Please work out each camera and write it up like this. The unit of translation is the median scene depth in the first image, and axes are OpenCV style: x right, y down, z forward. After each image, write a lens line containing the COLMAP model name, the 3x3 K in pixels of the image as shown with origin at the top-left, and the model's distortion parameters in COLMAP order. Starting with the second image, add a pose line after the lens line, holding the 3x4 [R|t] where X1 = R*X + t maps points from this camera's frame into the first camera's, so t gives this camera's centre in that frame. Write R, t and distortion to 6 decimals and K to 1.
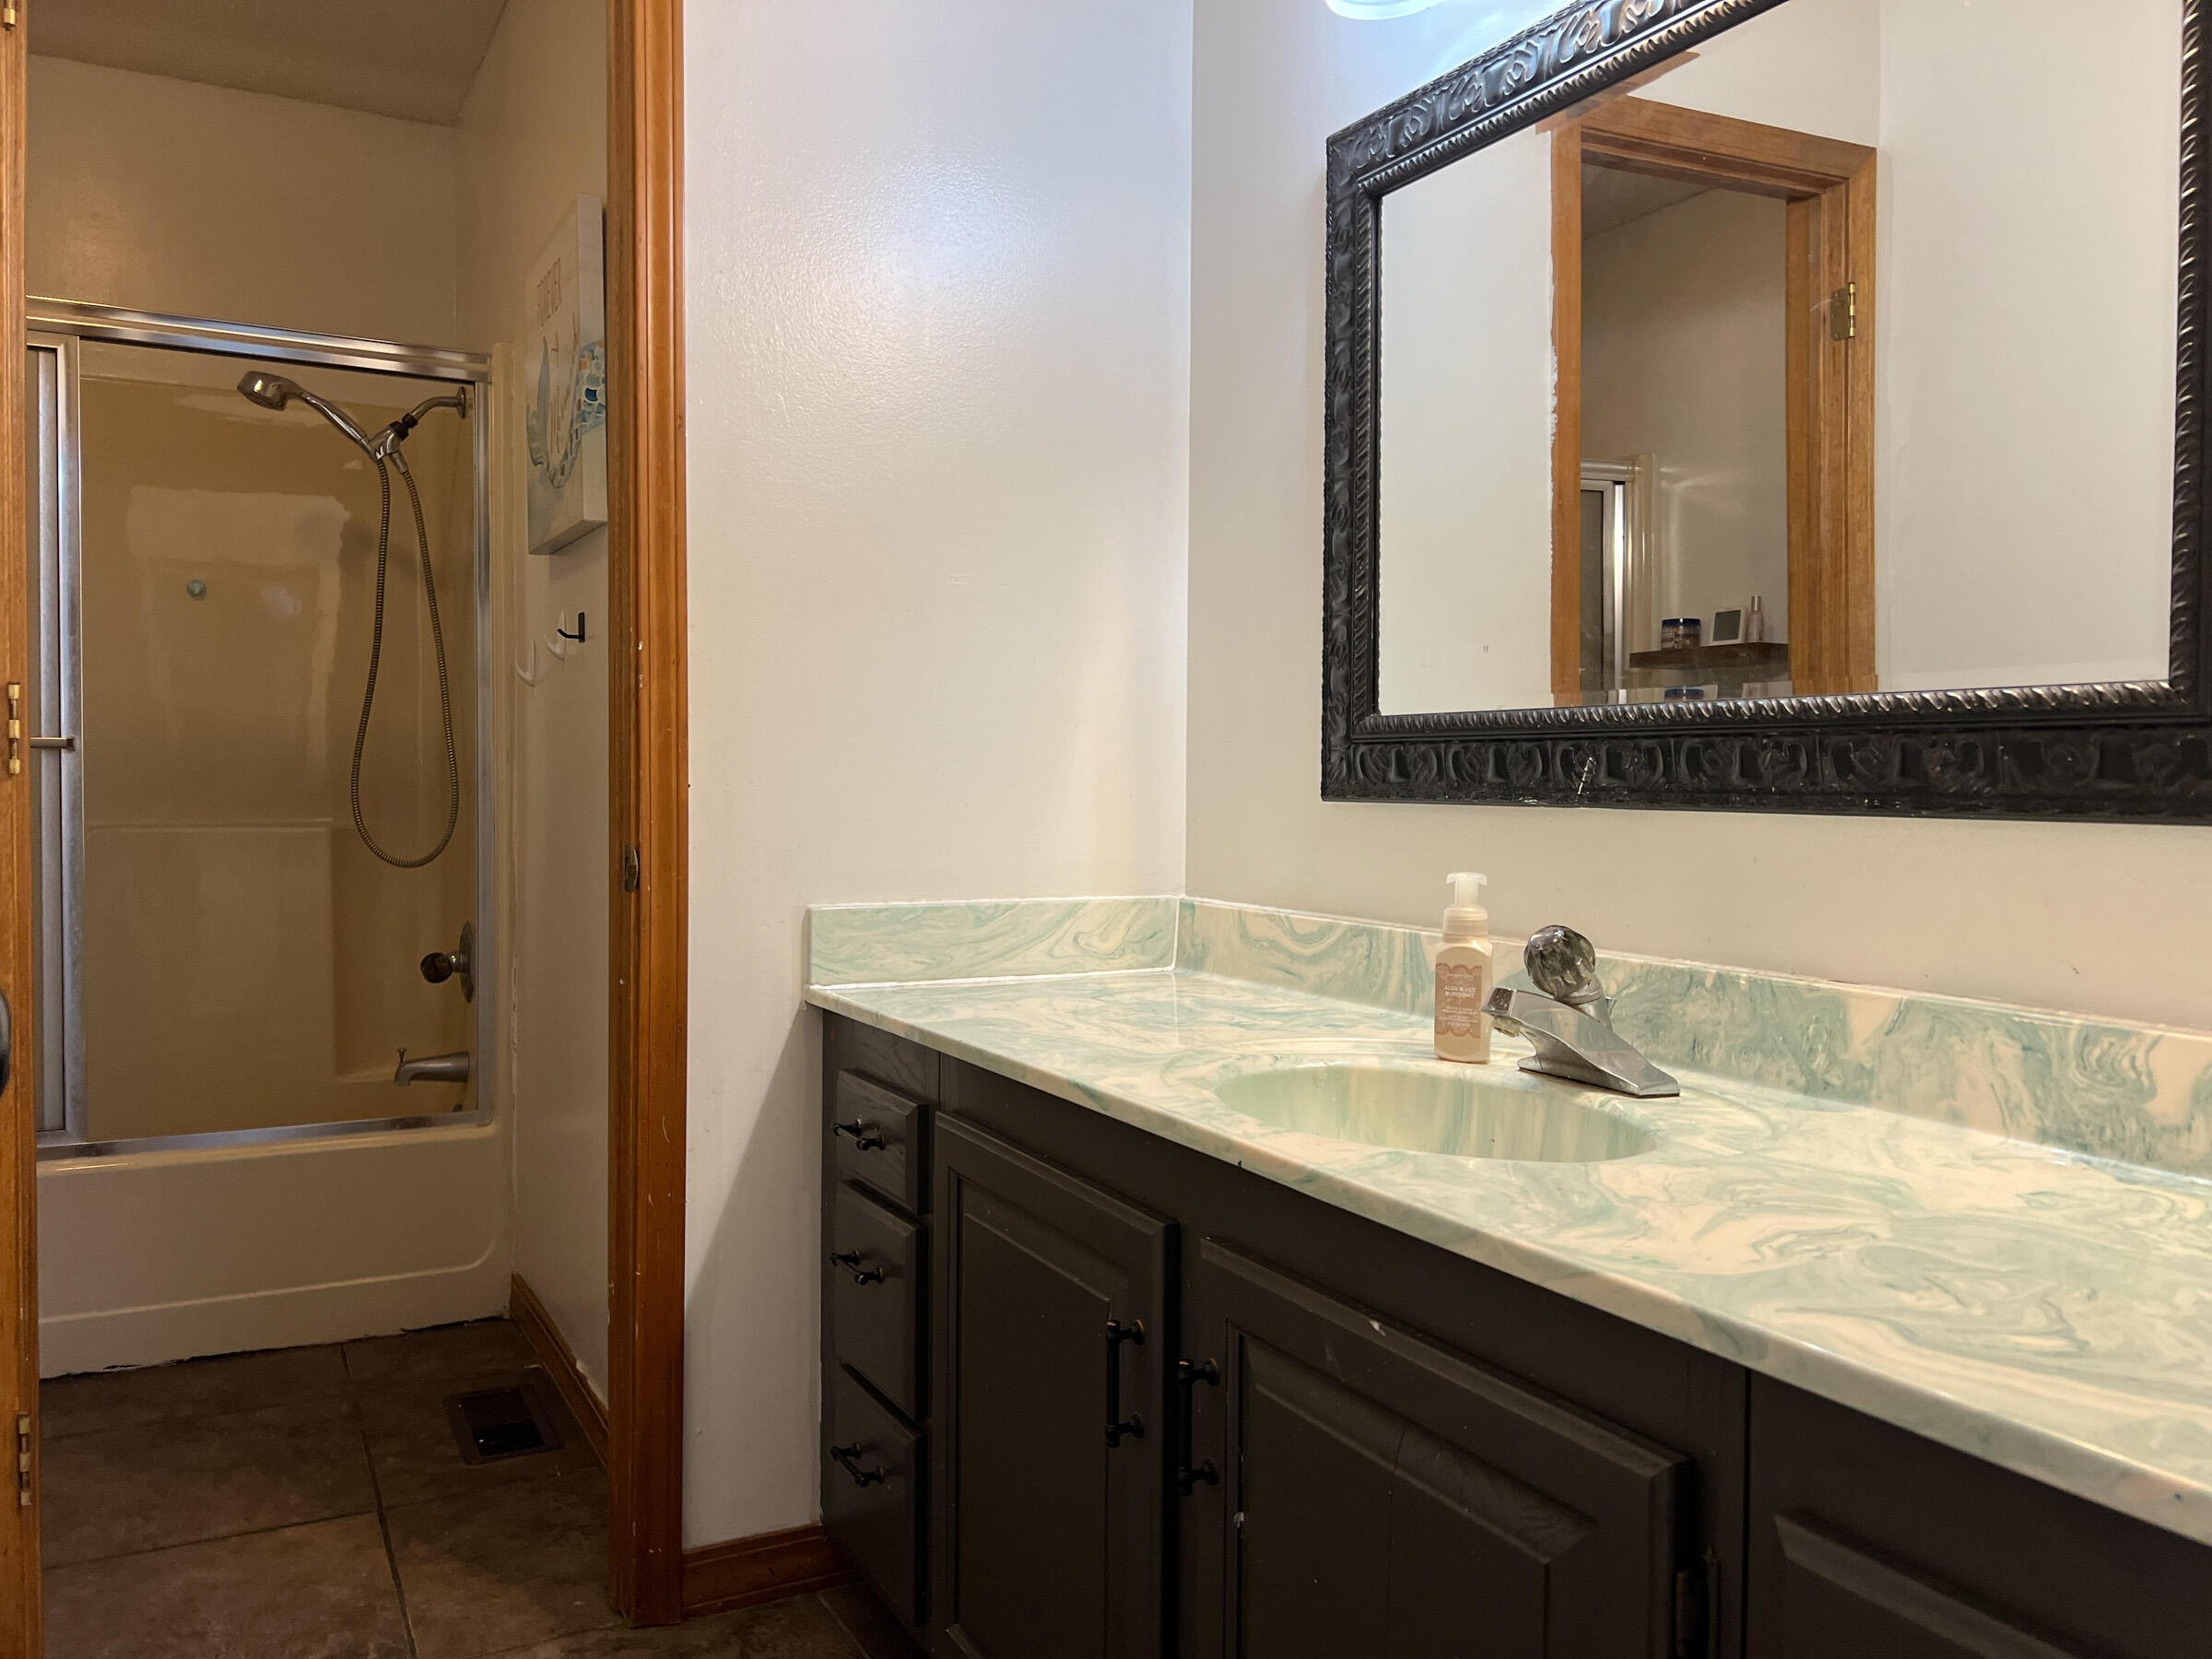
lens RADIAL K [[1695.9, 0, 1075.4], [0, 1695.9, 836.8], [0, 0, 1]] dist [0.086227, -0.109023]
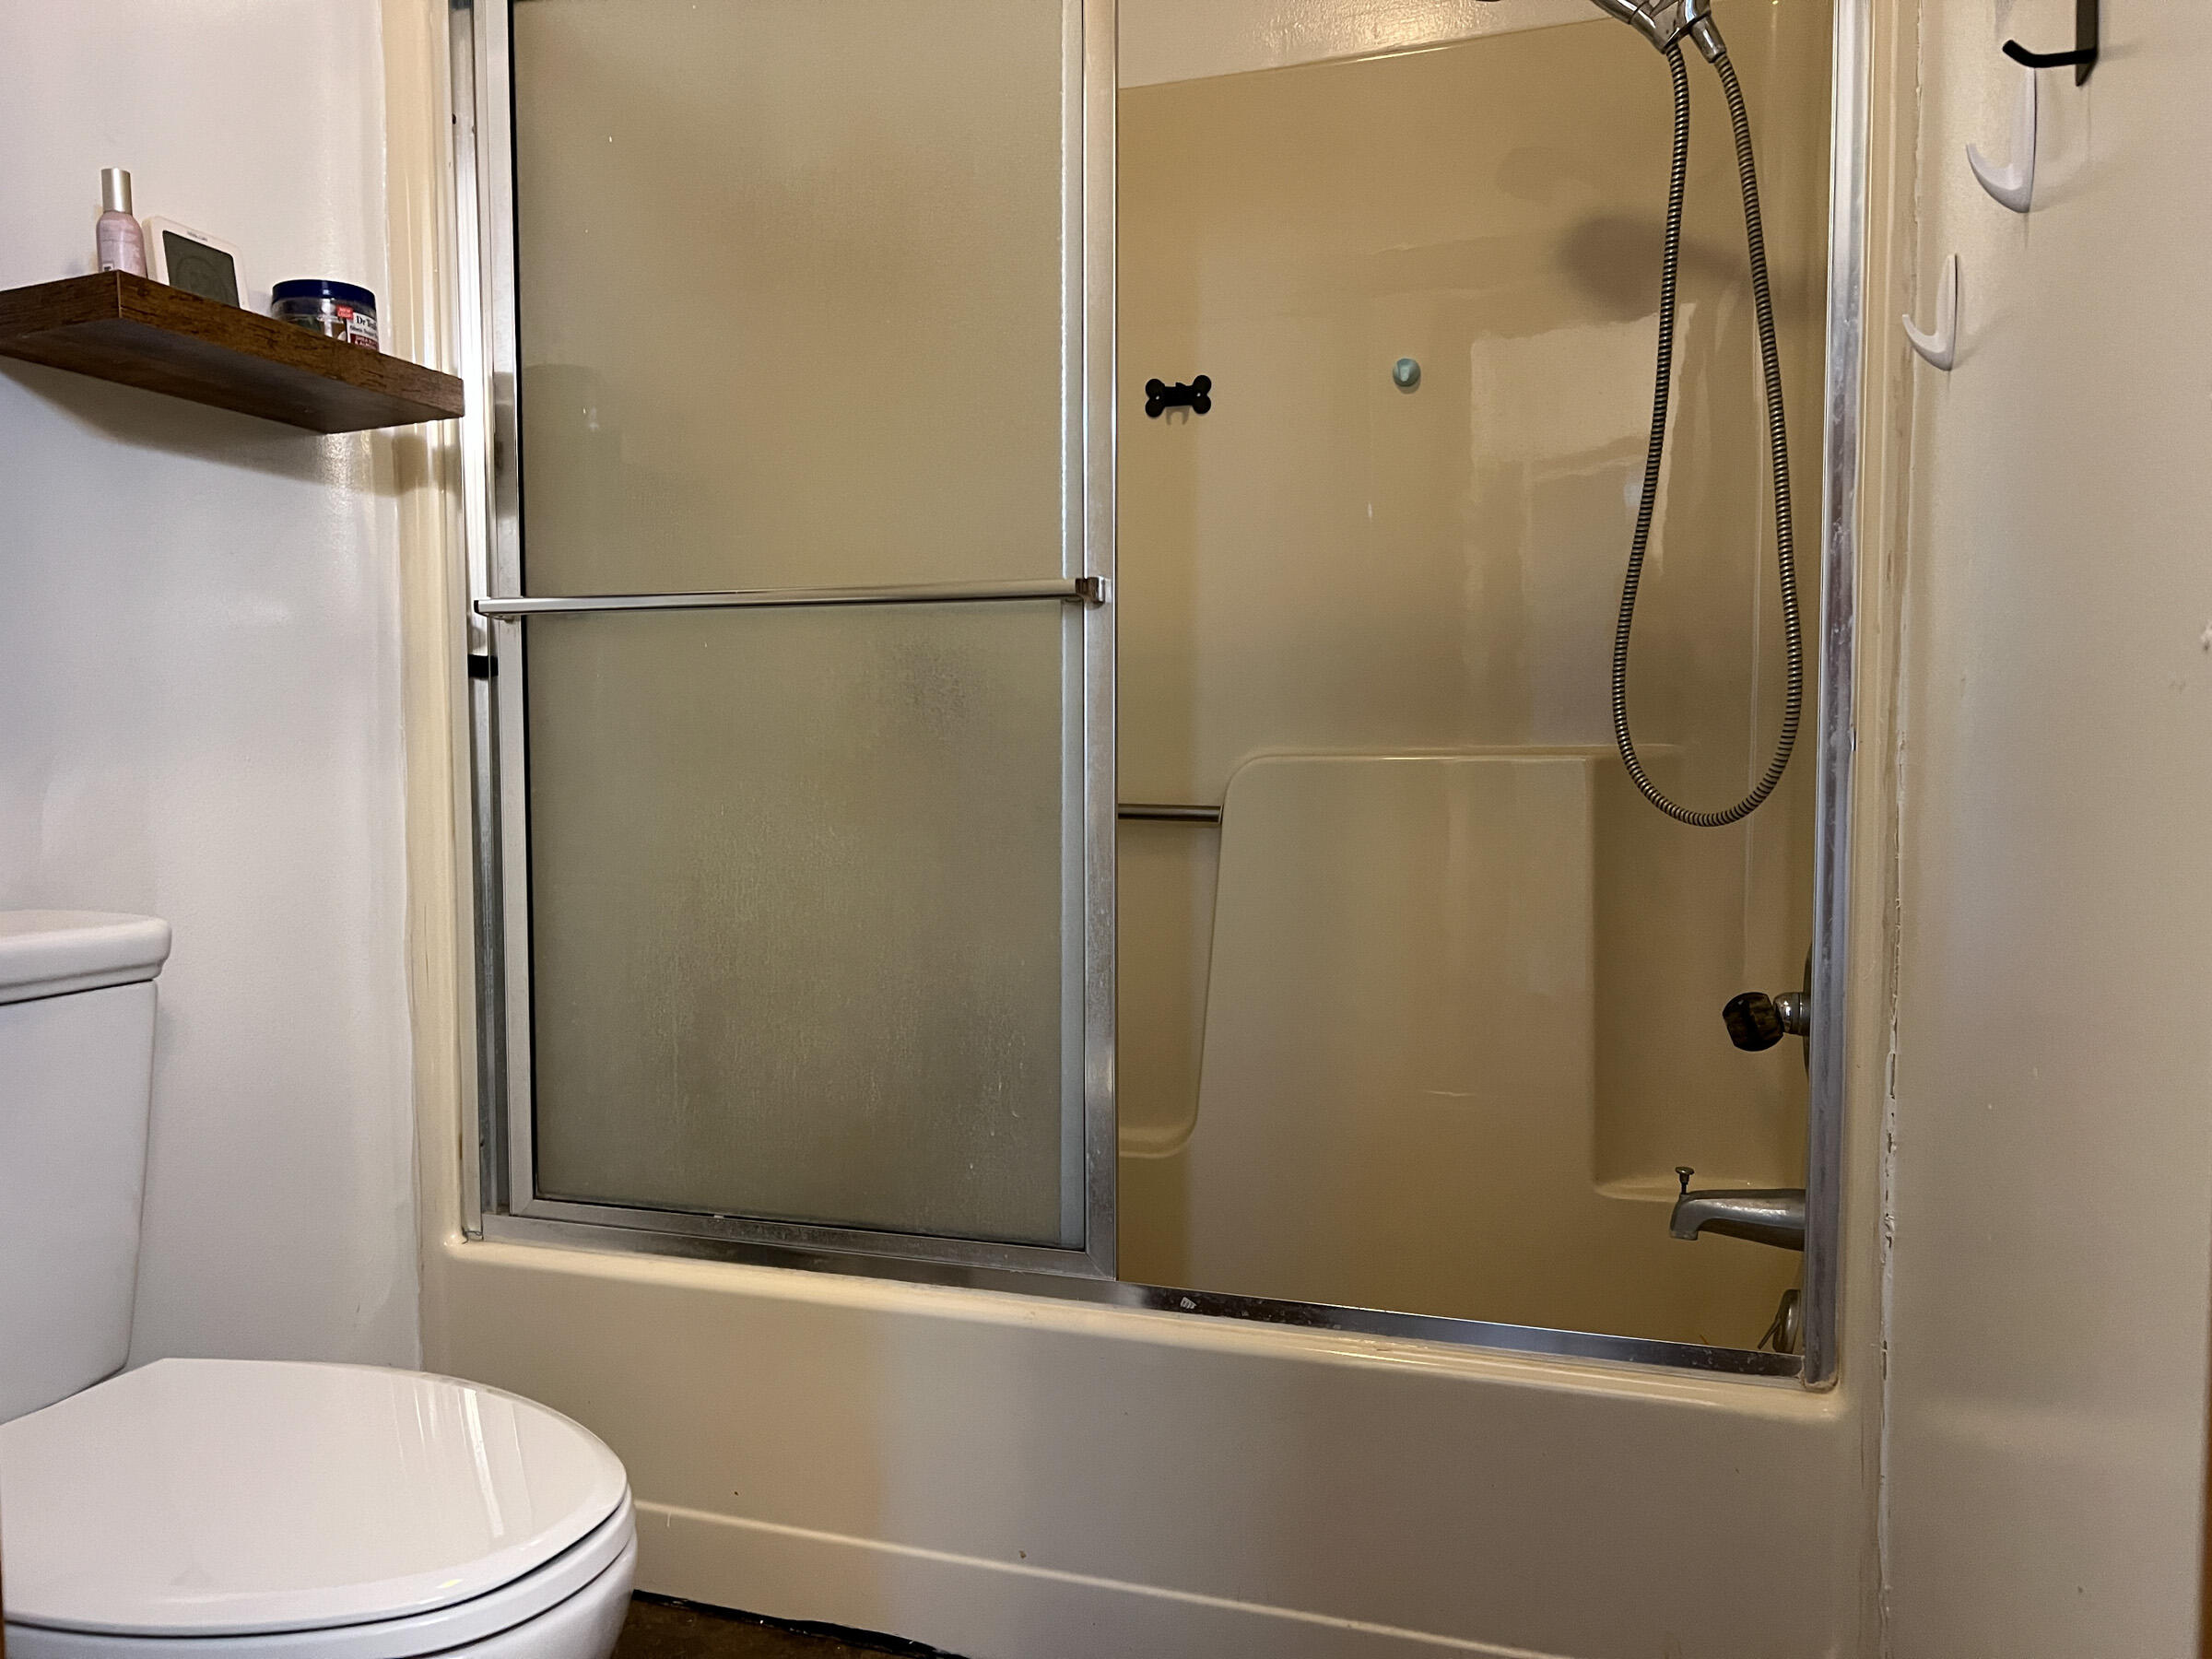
lens RADIAL K [[1695.9, 0, 1075.4], [0, 1695.9, 836.8], [0, 0, 1]] dist [0.086227, -0.109023]
pose [[0.690724, 0.026916, -0.722617, -0.146349], [-0.021284, 0.999631, 0.016890, 0.016758], [0.722805, 0.003714, 0.691042, 0.512021]]
